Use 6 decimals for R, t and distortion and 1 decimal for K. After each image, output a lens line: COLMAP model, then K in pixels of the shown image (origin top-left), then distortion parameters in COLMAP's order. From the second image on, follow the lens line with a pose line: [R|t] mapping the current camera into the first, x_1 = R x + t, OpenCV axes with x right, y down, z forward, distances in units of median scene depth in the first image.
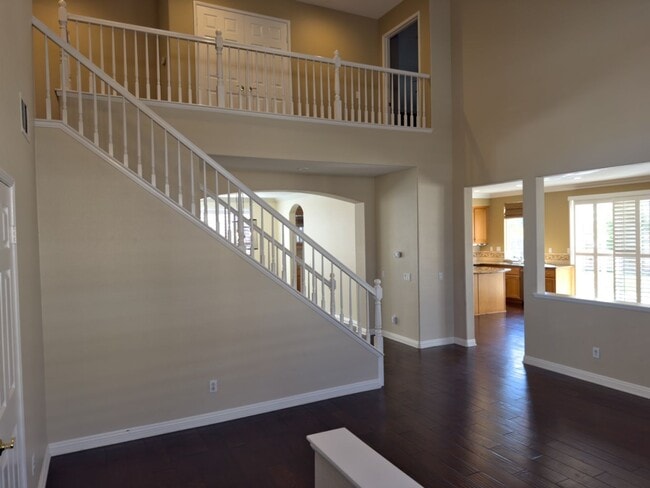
lens RADIAL K [[456.5, 0, 324.4], [0, 456.5, 244.6], [0, 0, 1]] dist [0.033036, -0.020164]
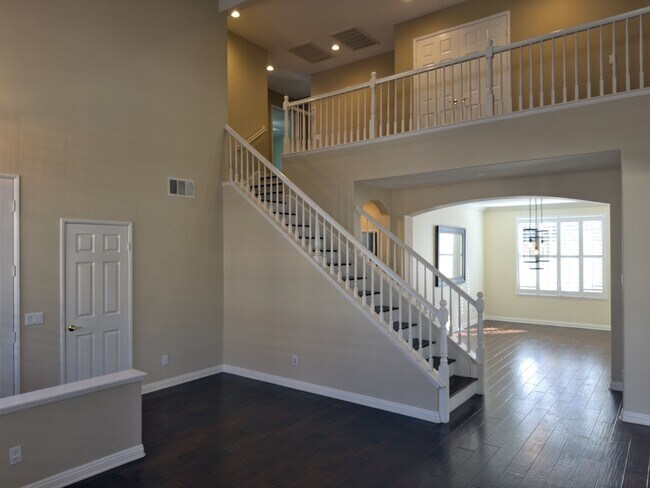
lens RADIAL K [[456.5, 0, 323.5], [0, 456.5, 242.6], [0, 0, 1]] dist [0.033036, -0.020164]
pose [[0.434803, 0.013233, -0.900428, 0.657441], [-0.029169, 0.999574, 0.000605, -0.023754], [0.900053, 0.026002, 0.435004, 0.325801]]
